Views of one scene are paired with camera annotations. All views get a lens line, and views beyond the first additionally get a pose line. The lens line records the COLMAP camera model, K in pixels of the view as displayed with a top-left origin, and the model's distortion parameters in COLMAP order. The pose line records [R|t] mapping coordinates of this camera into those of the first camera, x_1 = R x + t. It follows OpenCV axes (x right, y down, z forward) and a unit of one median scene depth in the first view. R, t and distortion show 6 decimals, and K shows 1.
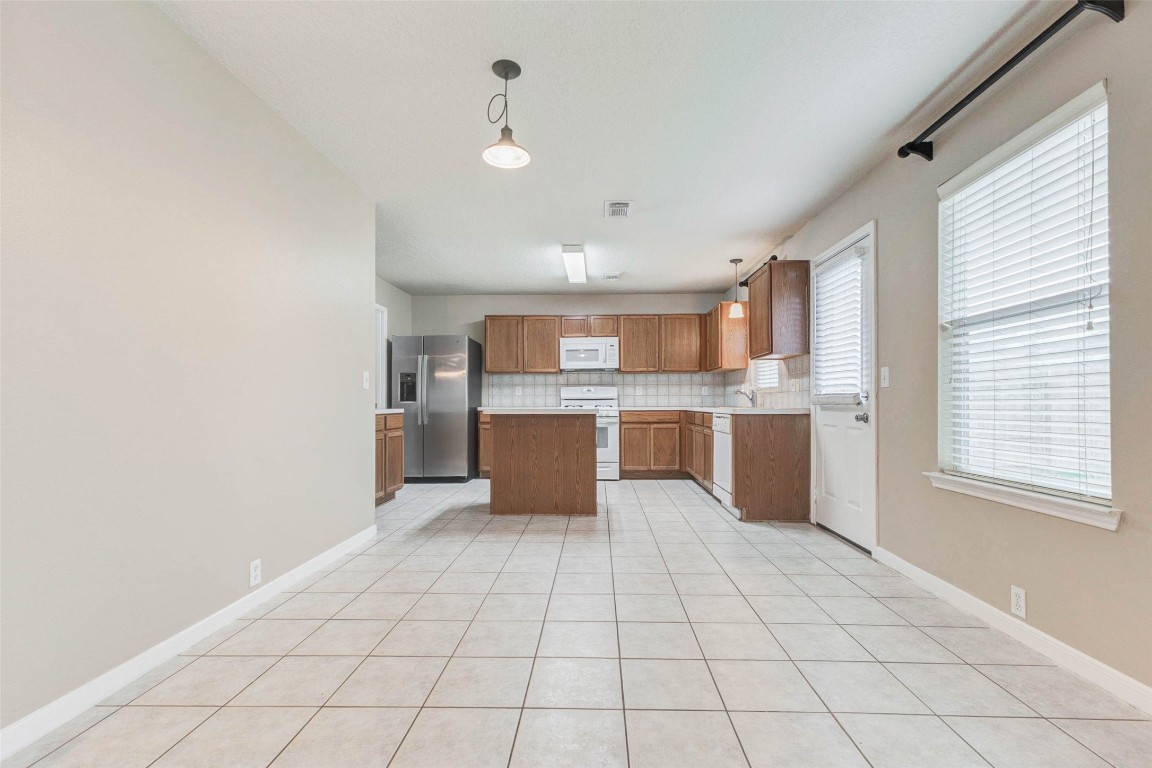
lens RADIAL K [[502.9, 0, 579.8], [0, 502.9, 408.6], [0, 0, 1]] dist [0.008077, -0.000007]
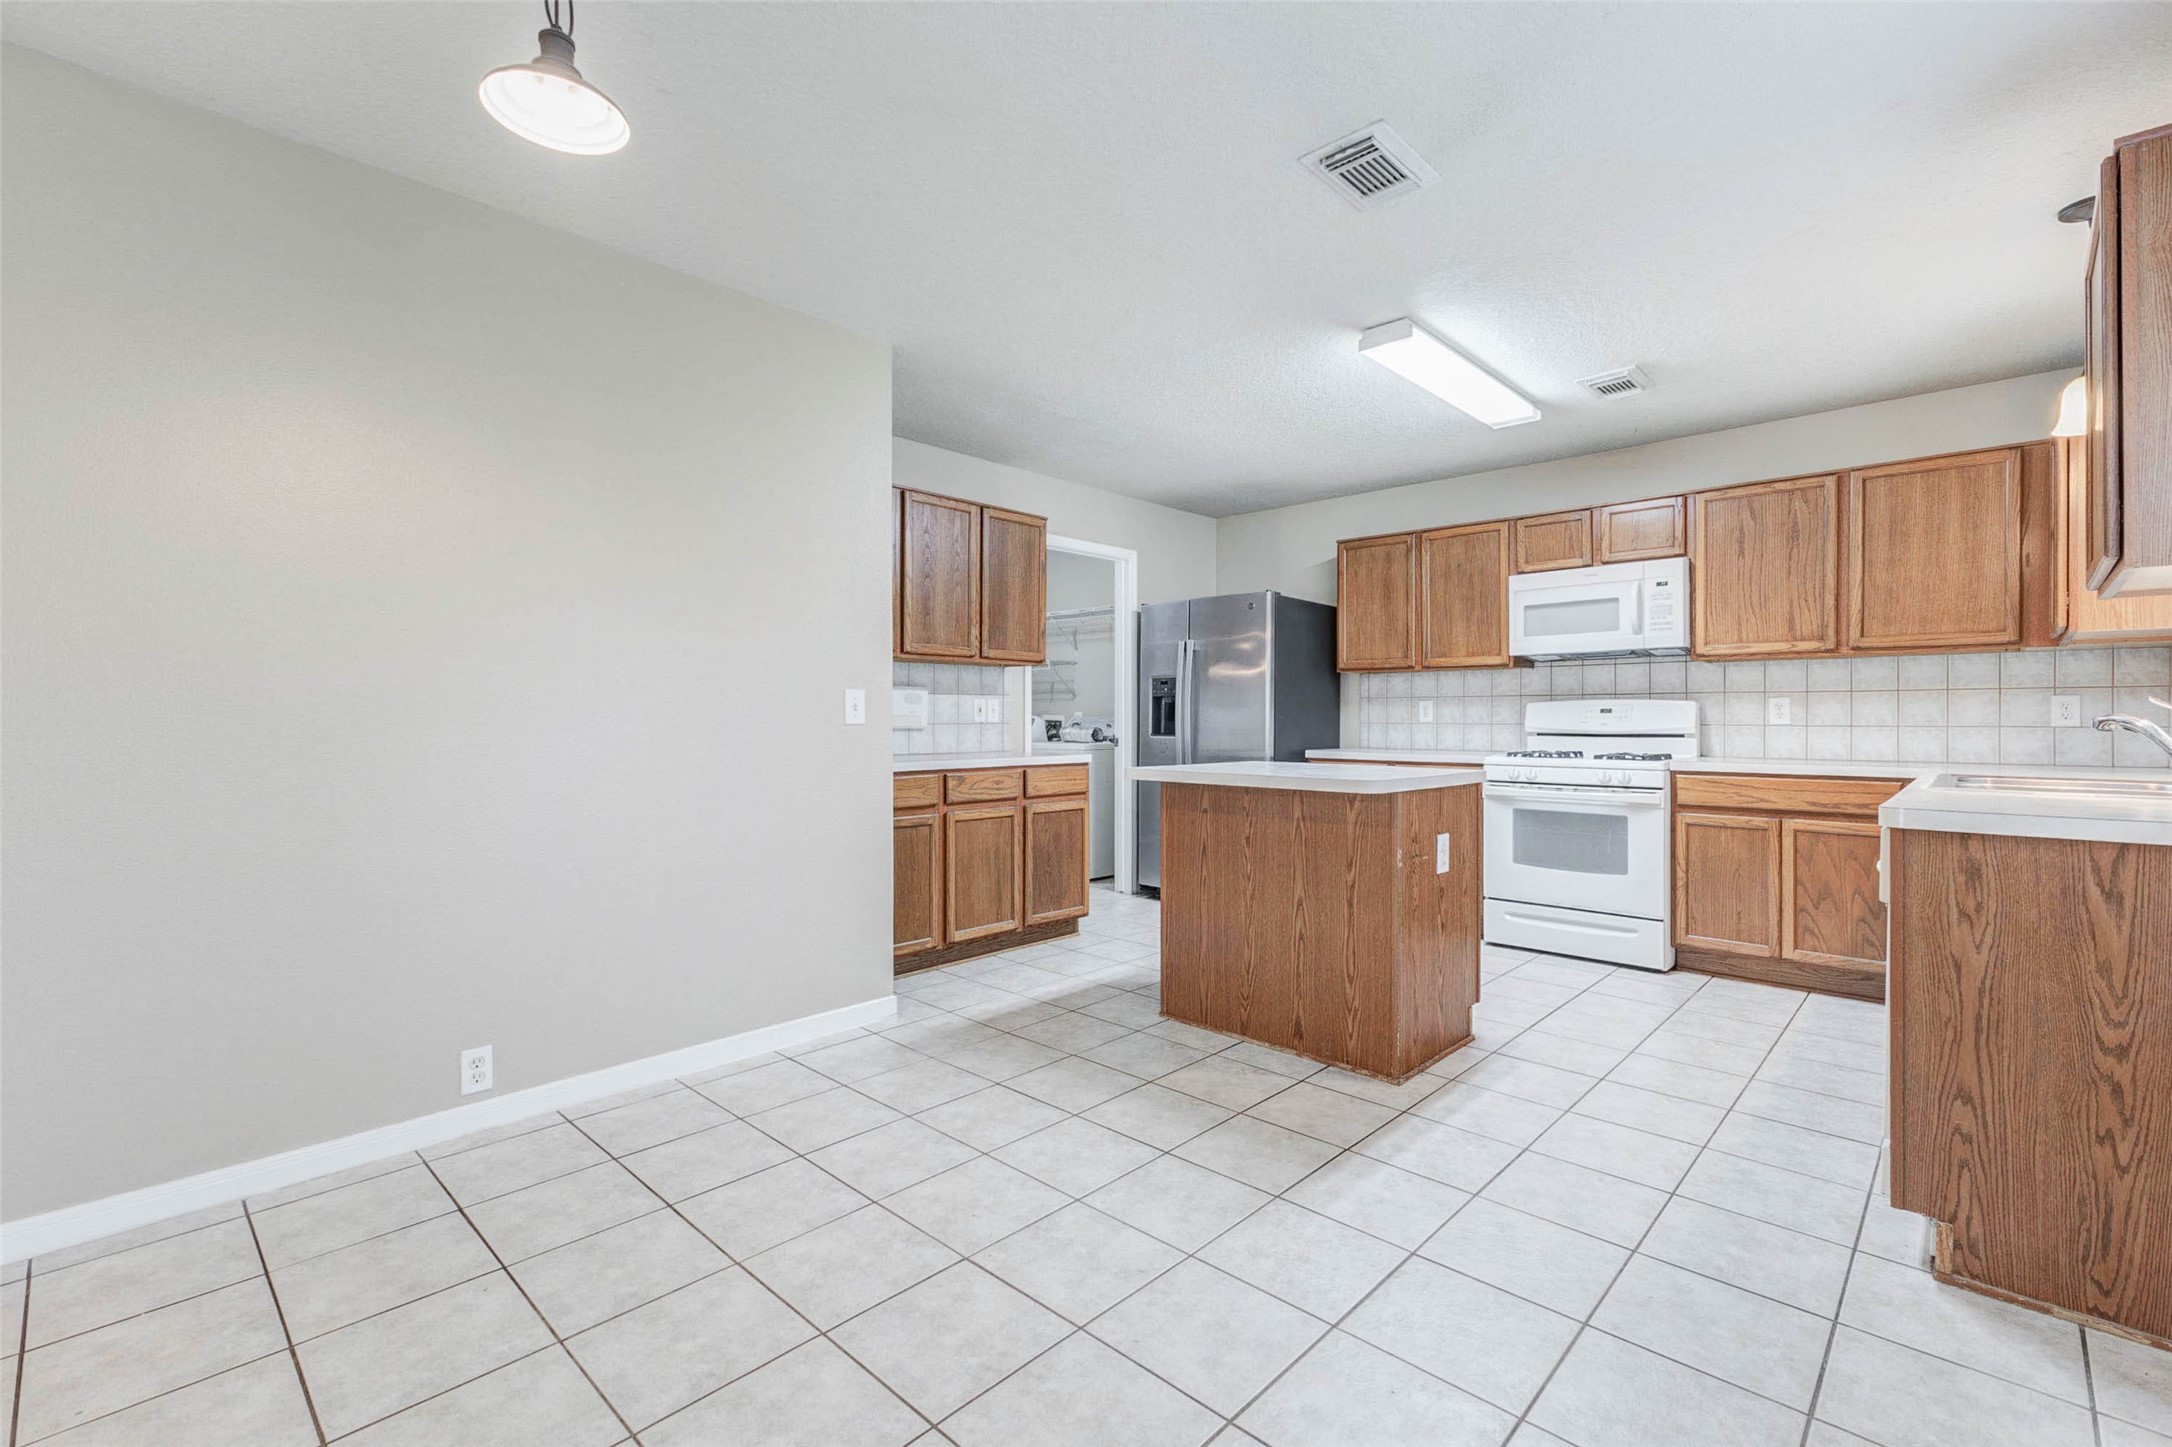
lens RADIAL K [[948.2, 0, 1081.0], [0, 948.2, 719.8], [0, 0, 1]] dist [0.008077, -0.000007]
pose [[0.745617, 0.004282, -0.666361, 0.206282], [-0.010944, 0.999923, -0.005819, -0.022615], [0.666285, 0.011632, 0.745606, 0.242998]]
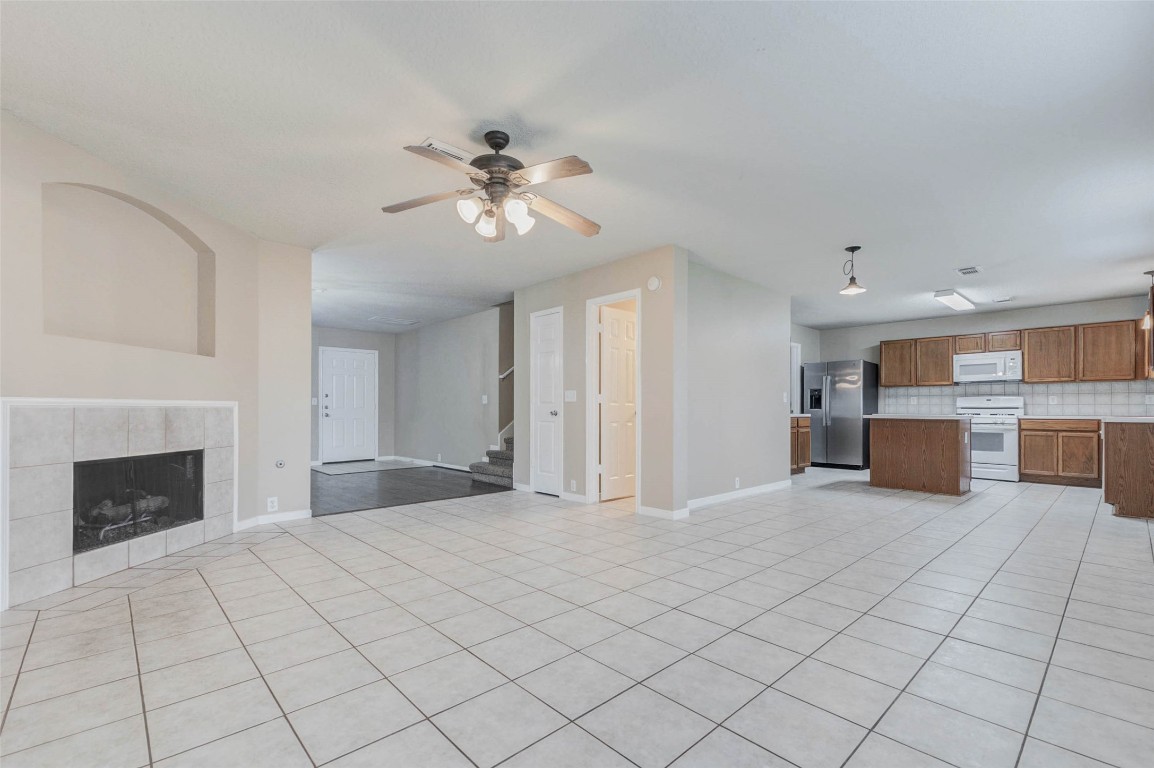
lens RADIAL K [[503.8, 0, 577.2], [0, 503.8, 404.7], [0, 0, 1]] dist [0.008077, -0.000007]
pose [[0.703415, -0.000702, -0.710779, 0.182507], [-0.014888, 0.999766, -0.015722, 0.005028], [0.710623, 0.021641, 0.703240, -0.439619]]
